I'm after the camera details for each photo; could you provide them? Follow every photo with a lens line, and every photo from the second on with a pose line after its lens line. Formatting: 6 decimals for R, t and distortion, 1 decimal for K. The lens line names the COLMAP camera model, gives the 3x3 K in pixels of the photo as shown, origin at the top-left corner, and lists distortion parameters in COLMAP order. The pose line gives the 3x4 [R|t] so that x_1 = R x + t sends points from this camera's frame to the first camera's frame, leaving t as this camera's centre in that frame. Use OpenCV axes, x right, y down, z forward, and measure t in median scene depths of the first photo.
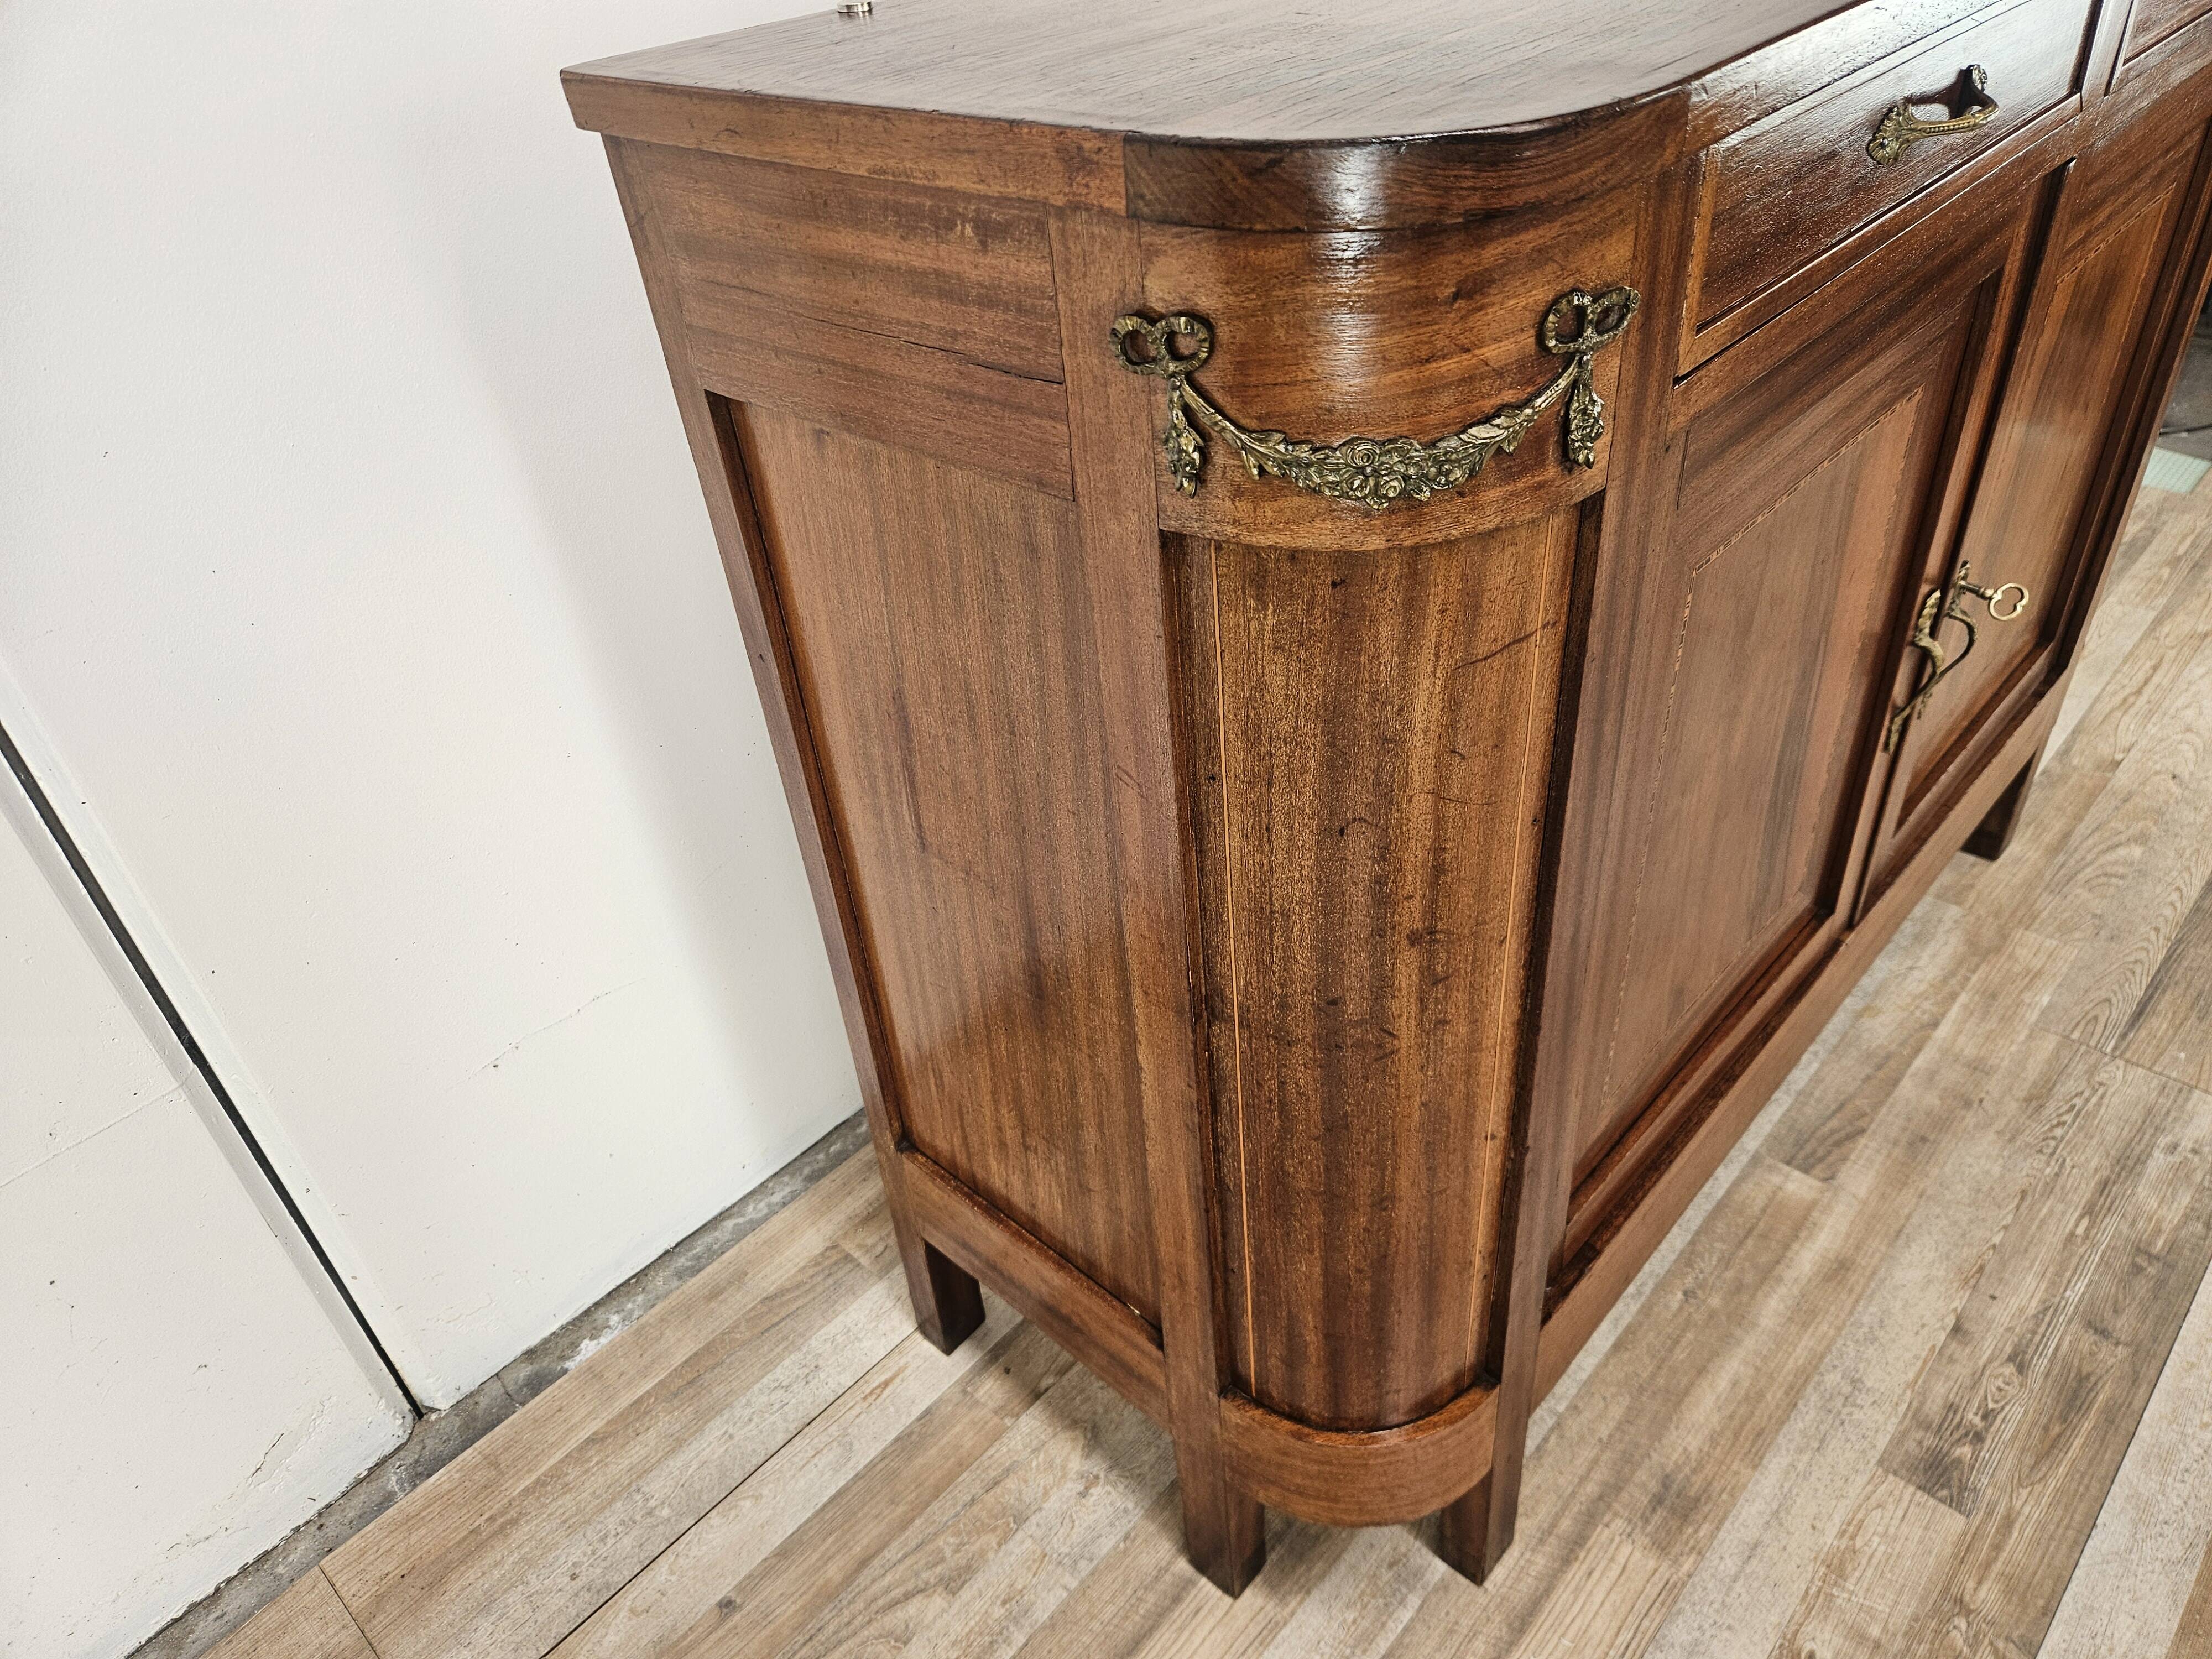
lens RADIAL K [[1504.4, 0, 1120.6], [0, 1504.4, 818.9], [0, 0, 1]] dist [0.059791, -0.062338]
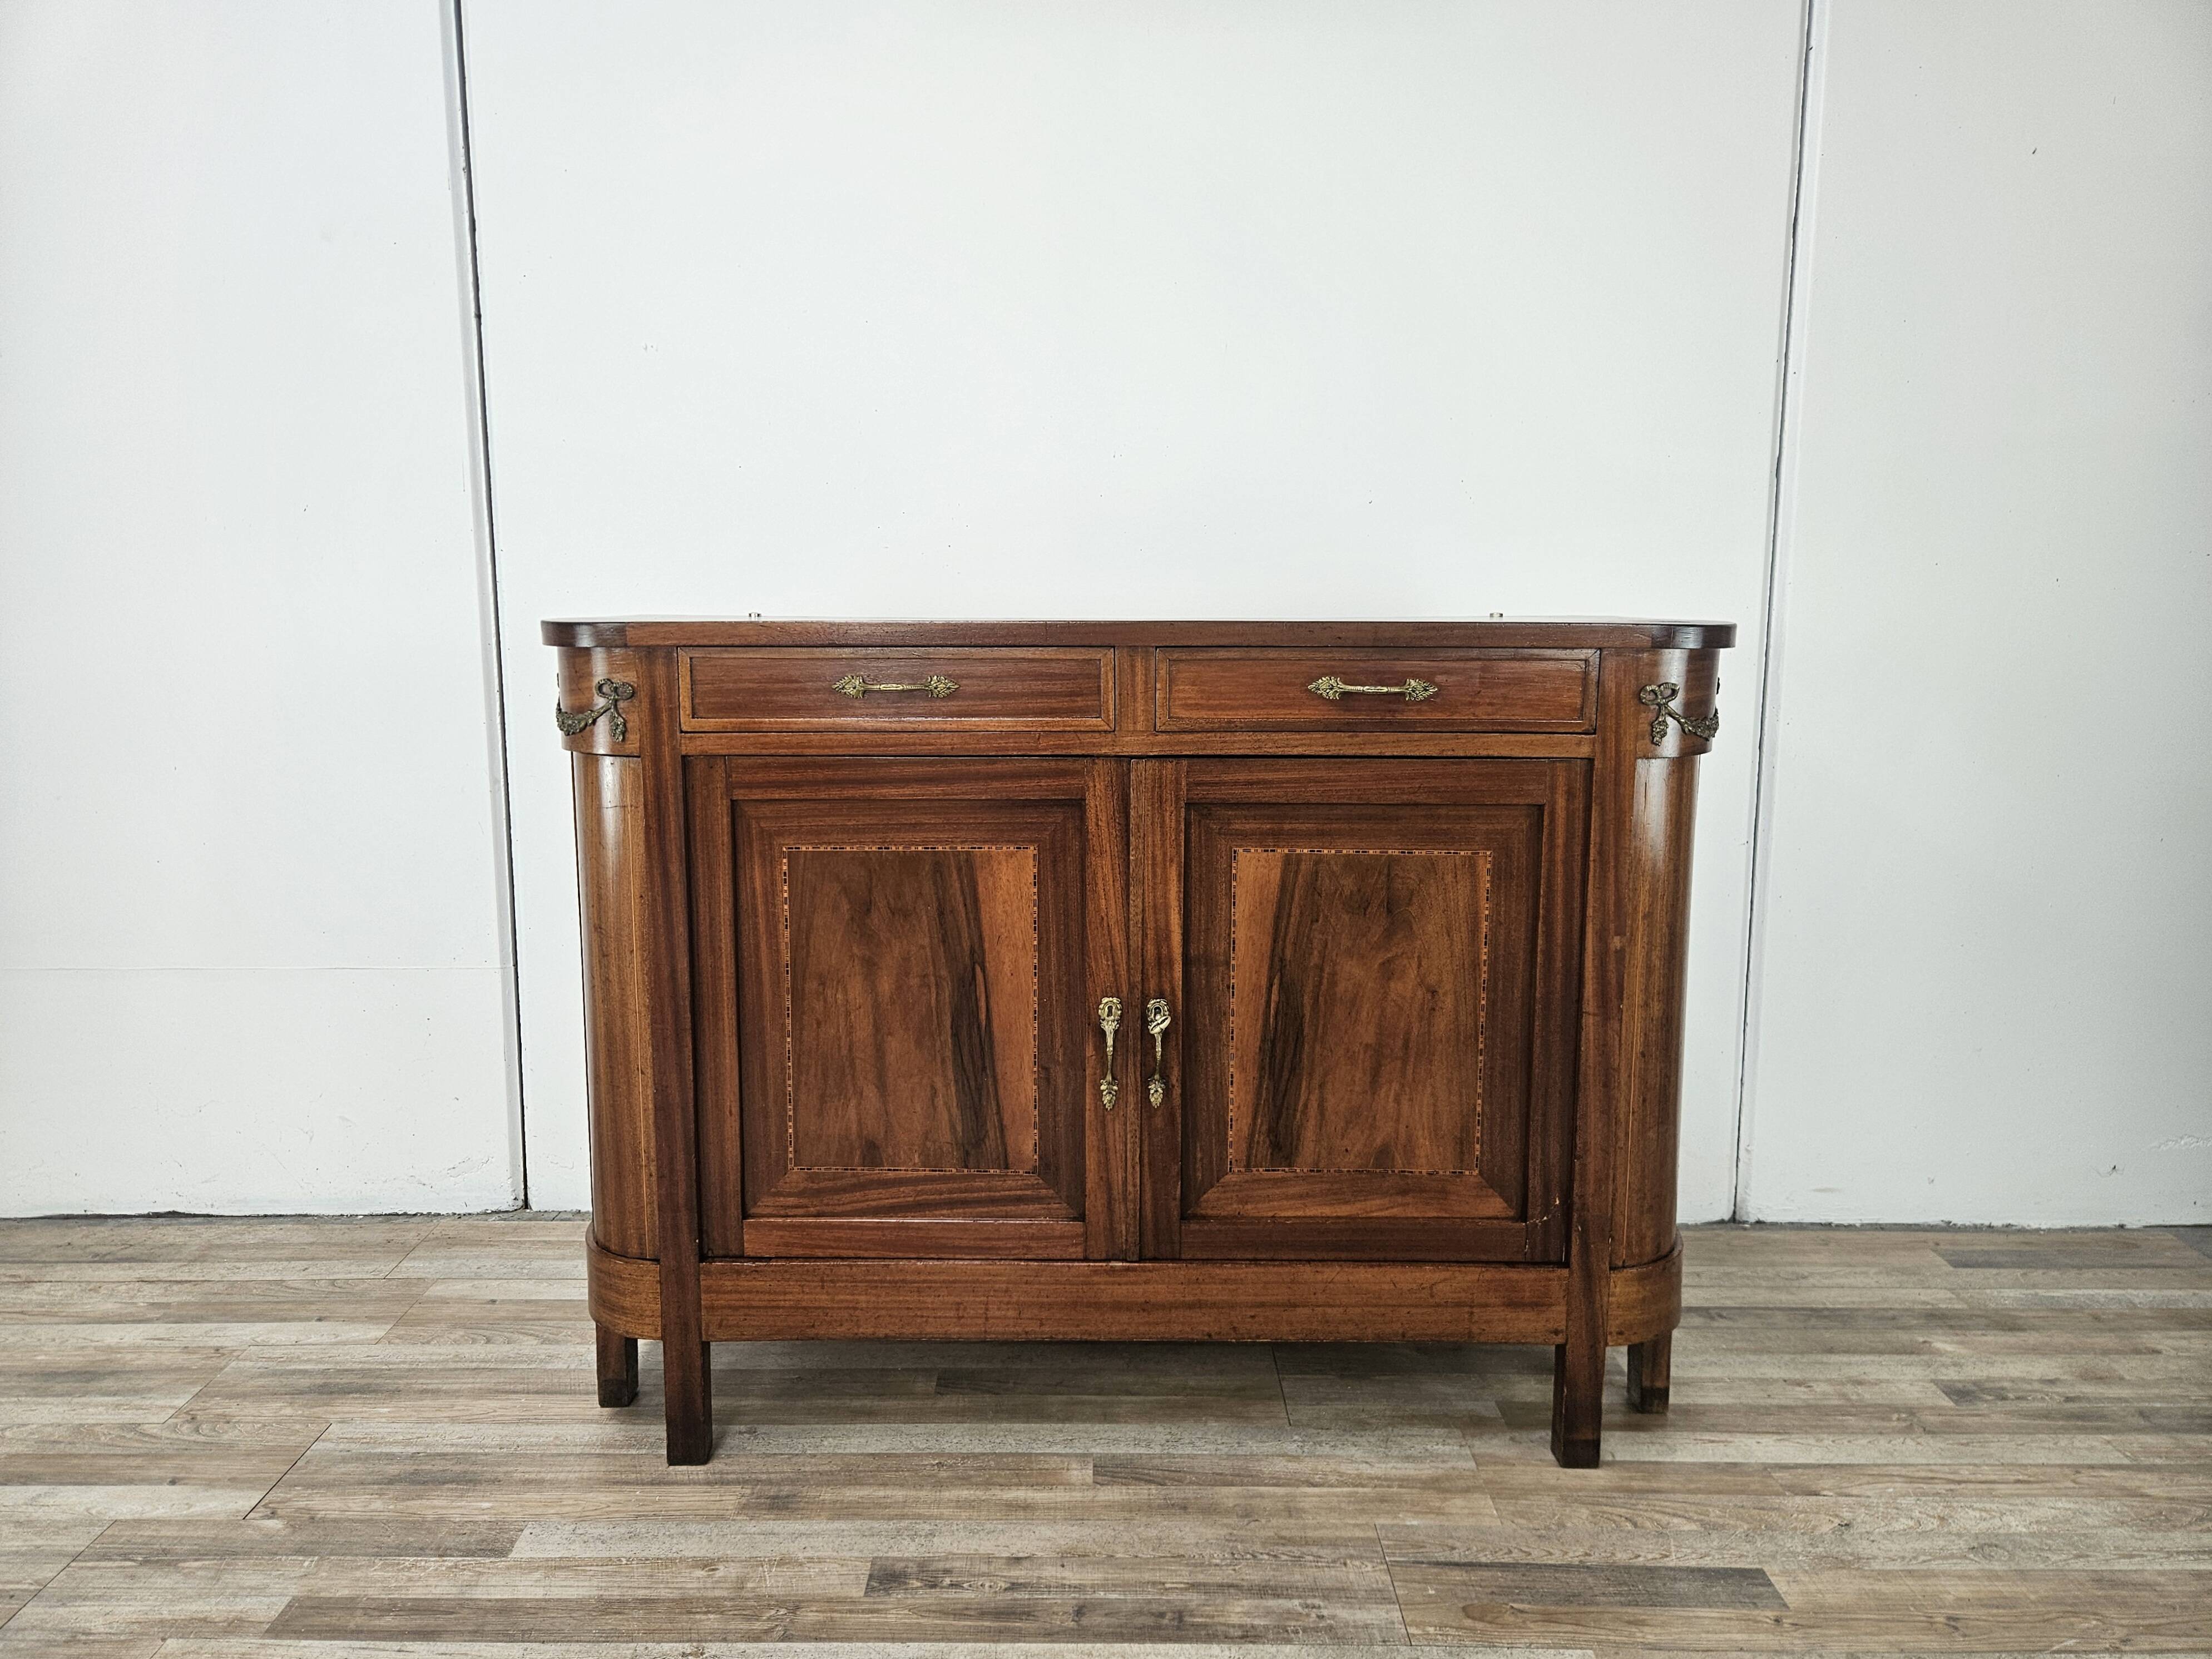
lens RADIAL K [[1514.6, 0, 1088.9], [0, 1514.6, 800.6], [0, 0, 1]] dist [0.052901, -0.052008]
pose [[0.673640, 0.184258, -0.715722, 2.478629], [-0.477950, 0.847270, -0.231725, 0.093565], [0.563713, 0.498178, 0.658822, -0.301887]]
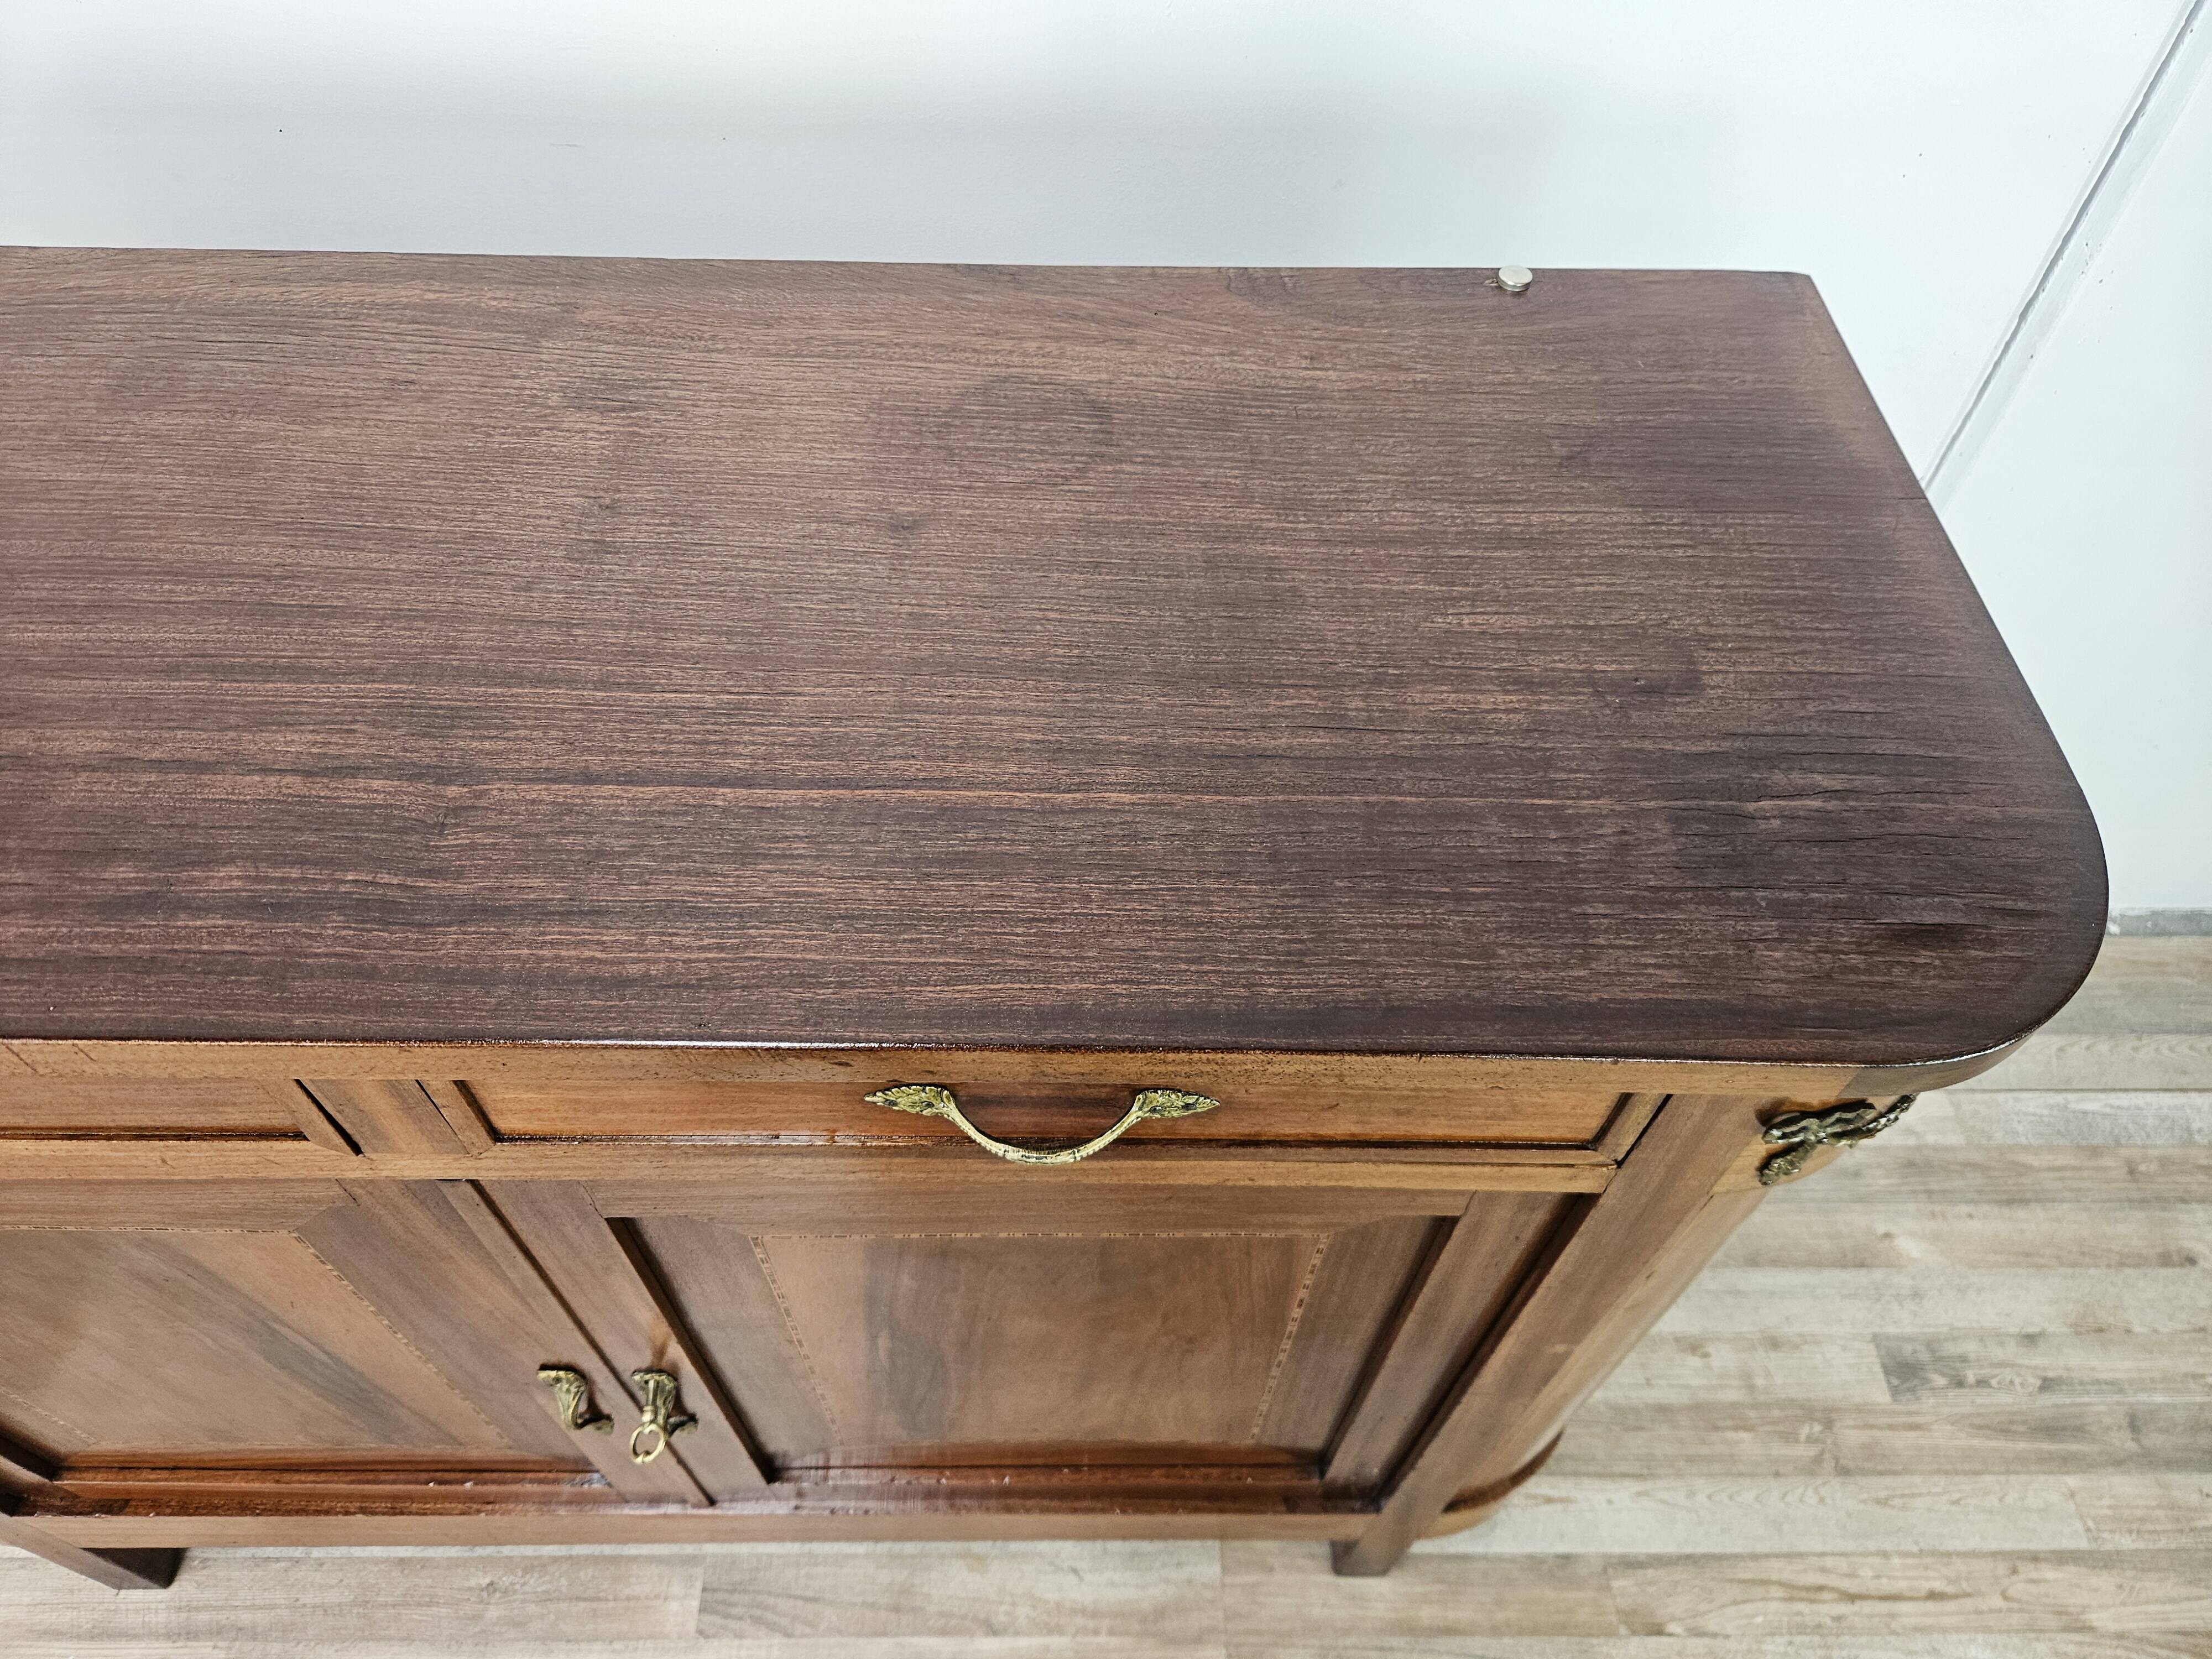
lens RADIAL K [[1510.0, 0, 1099.4], [0, 1510.0, 813.8], [0, 0, 1]] dist [0.051774, -0.052955]
pose [[0.681545, 0.631637, -0.369502, 1.280676], [-0.487706, 0.768518, 0.414153, -1.315091], [0.545563, -0.102056, 0.831832, 0.745293]]
